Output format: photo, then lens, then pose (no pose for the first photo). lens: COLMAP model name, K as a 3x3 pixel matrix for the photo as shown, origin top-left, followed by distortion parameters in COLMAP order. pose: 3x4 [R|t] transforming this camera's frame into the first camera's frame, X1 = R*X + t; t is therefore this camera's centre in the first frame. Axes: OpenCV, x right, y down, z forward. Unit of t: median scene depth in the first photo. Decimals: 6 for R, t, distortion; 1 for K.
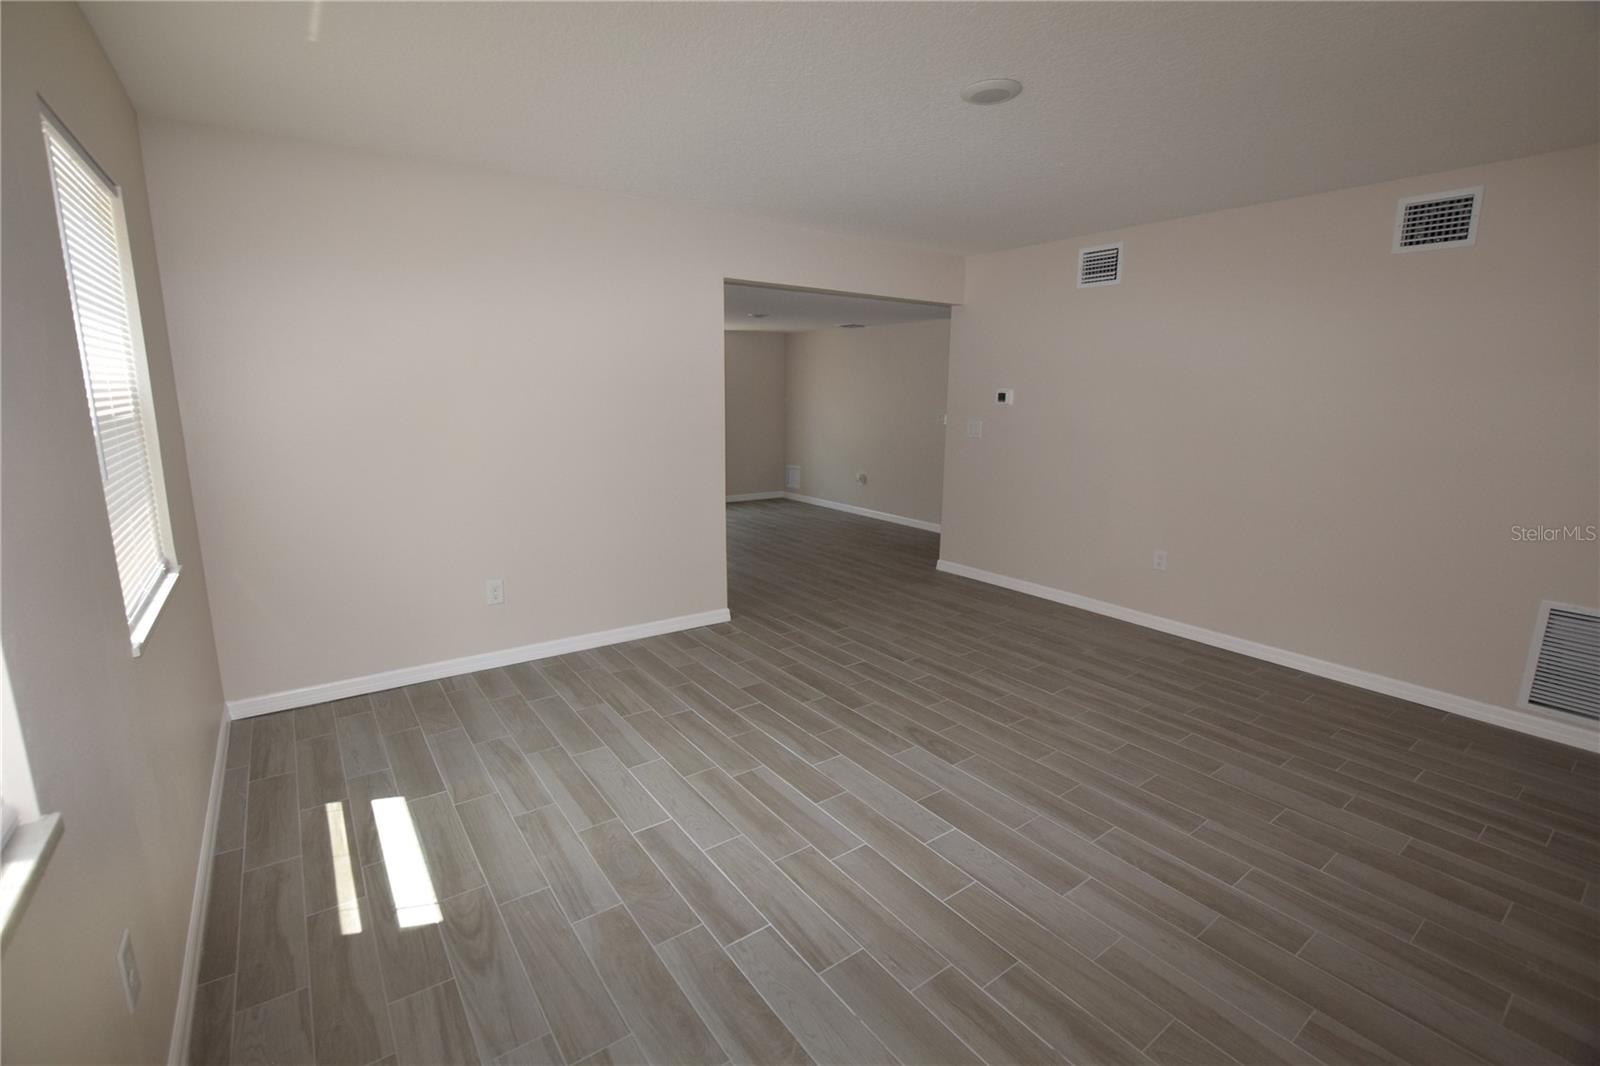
lens RADIAL K [[704.3, 0, 793.9], [0, 704.3, 529.9], [0, 0, 1]] dist [-0.027270, 0.000787]
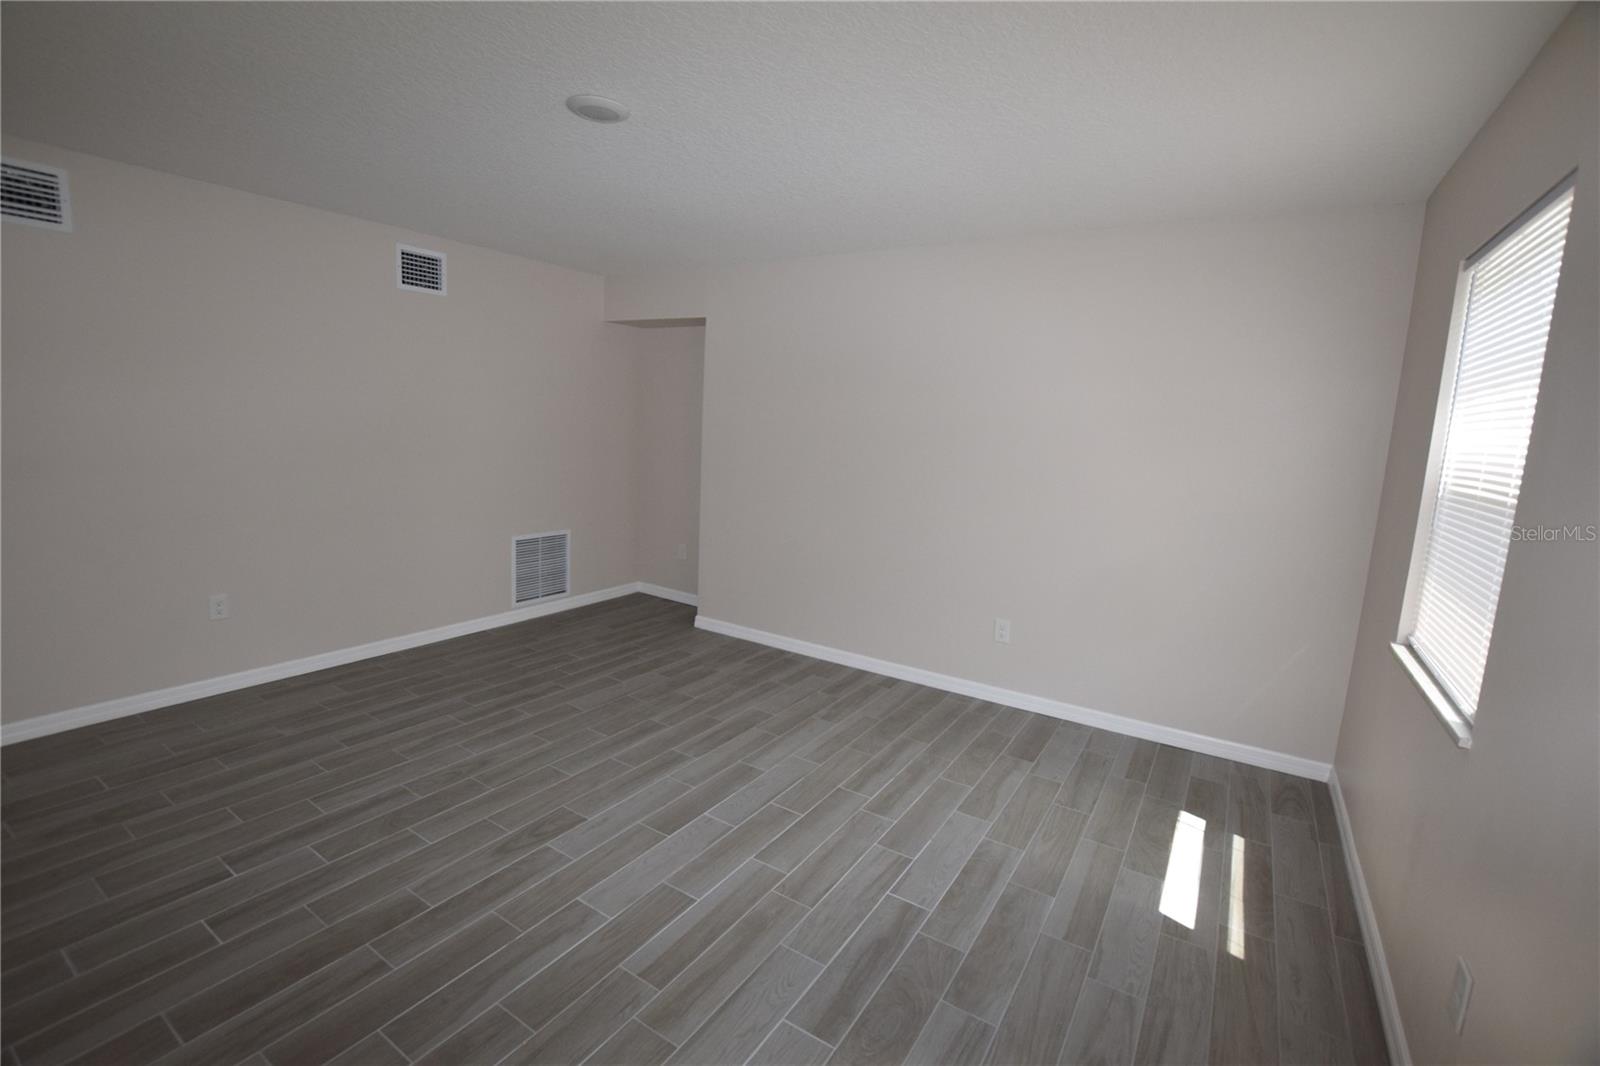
lens RADIAL K [[704.3, 0, 793.9], [0, 704.3, 529.9], [0, 0, 1]] dist [-0.027270, 0.000787]
pose [[-0.357876, -0.167956, 0.918540, -0.574080], [0.134462, 0.964169, 0.228687, -0.181470], [-0.924037, 0.205350, -0.322469, 0.852874]]
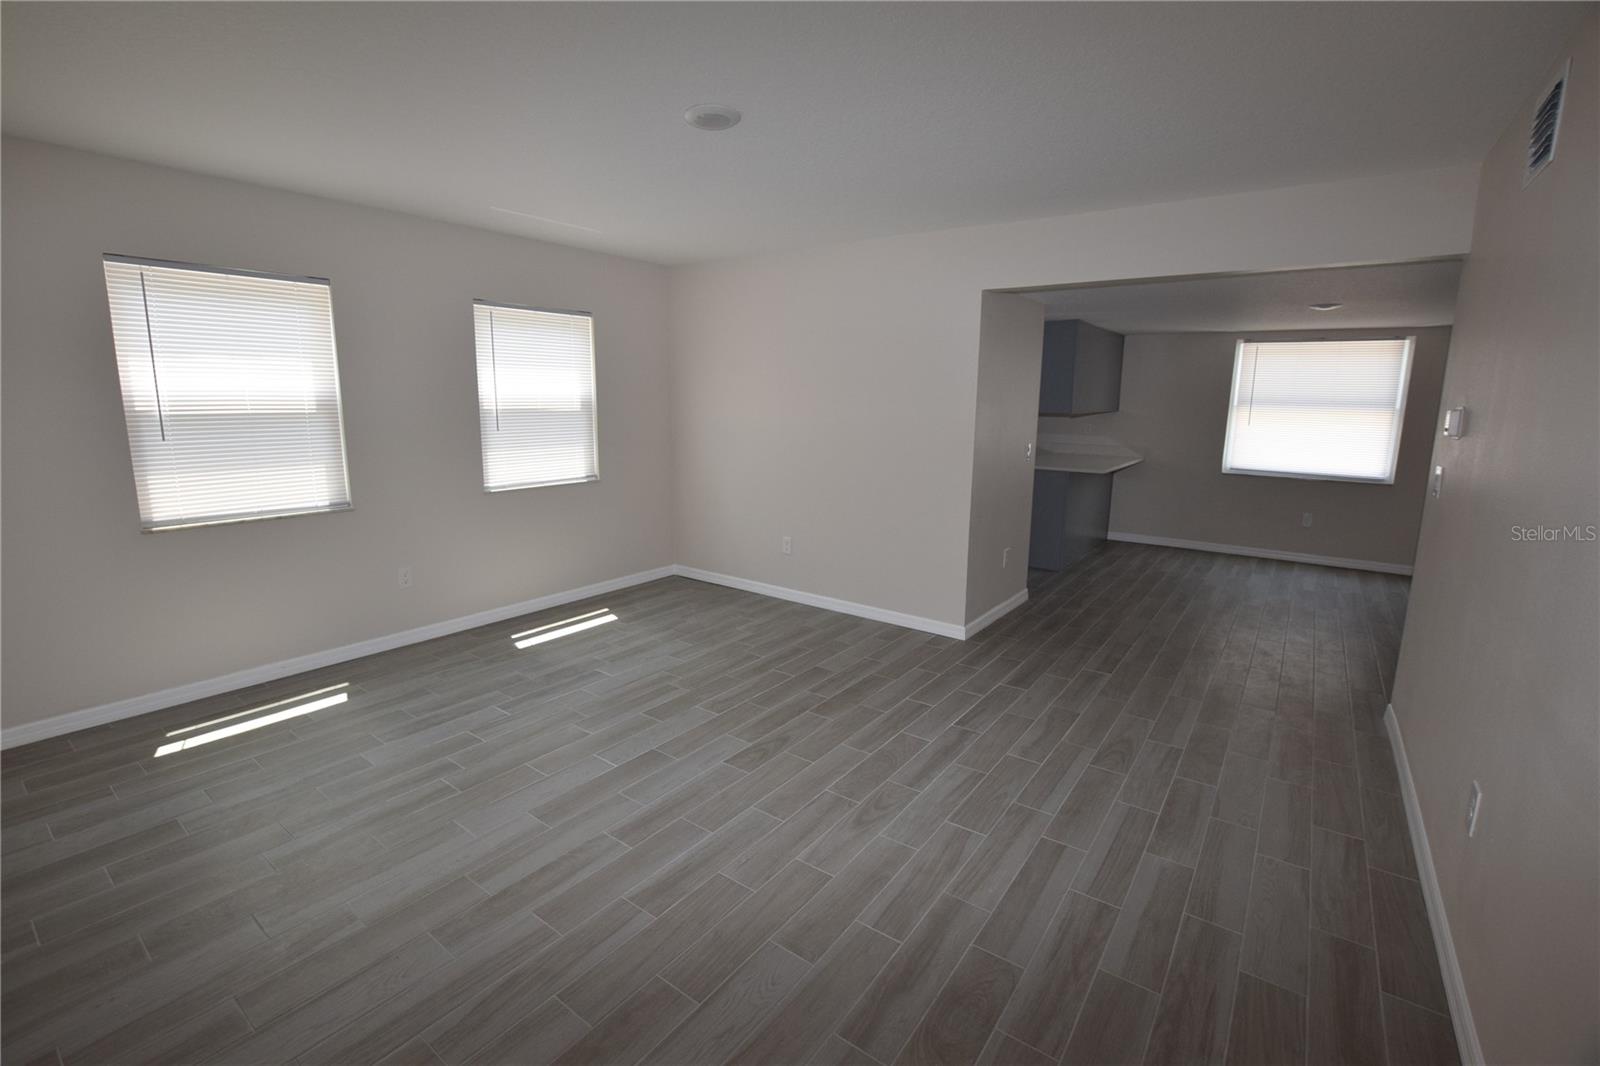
lens RADIAL K [[704.3, 0, 793.9], [0, 704.3, 529.9], [0, 0, 1]] dist [-0.027270, 0.000787]
pose [[0.299449, 0.166165, -0.939532, 1.028001], [-0.194423, 0.974684, 0.110415, -0.114819], [0.934093, 0.149603, 0.324174, 0.627315]]
